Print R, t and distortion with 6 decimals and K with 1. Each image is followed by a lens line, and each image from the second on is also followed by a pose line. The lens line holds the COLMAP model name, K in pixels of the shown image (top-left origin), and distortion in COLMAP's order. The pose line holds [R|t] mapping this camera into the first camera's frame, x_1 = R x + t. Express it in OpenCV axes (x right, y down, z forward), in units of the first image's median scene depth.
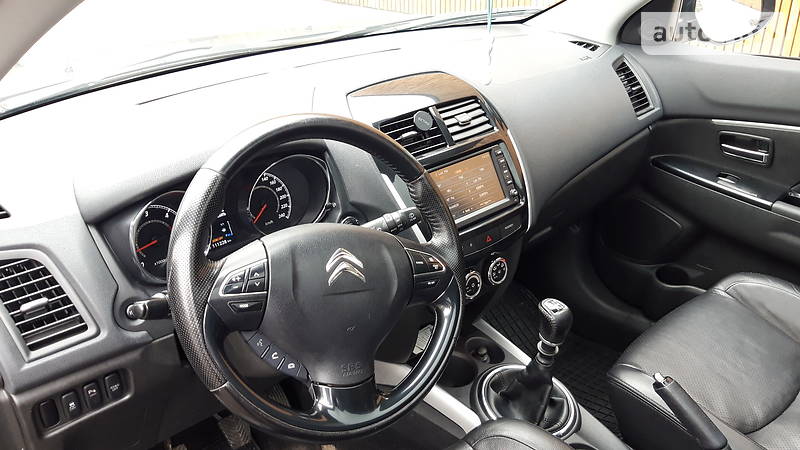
lens RADIAL K [[697.8, 0, 398.7], [0, 697.8, 238.7], [0, 0, 1]] dist [0.007980, 0.003642]
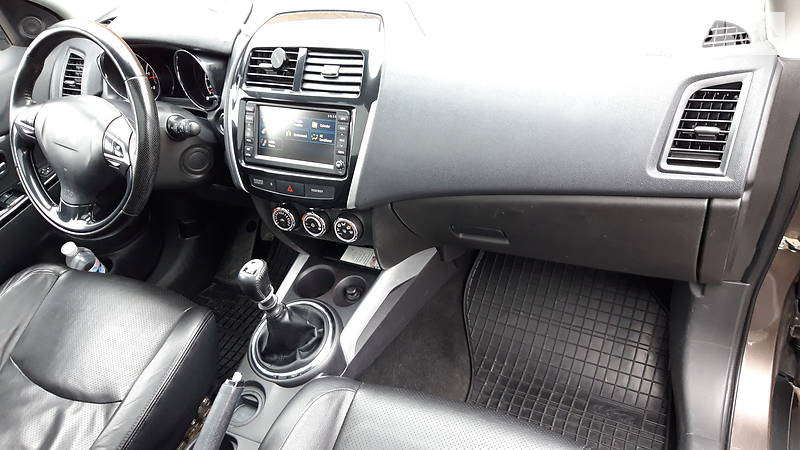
lens RADIAL K [[585.2, 0, 416.5], [0, 585.2, 225.8], [0, 0, 1]] dist [0.108952, -0.183725]
pose [[0.391082, 0.523729, -0.756811, 0.863655], [-0.299225, 0.849983, 0.433582, -0.376286], [0.870356, 0.056891, 0.489126, 0.706990]]
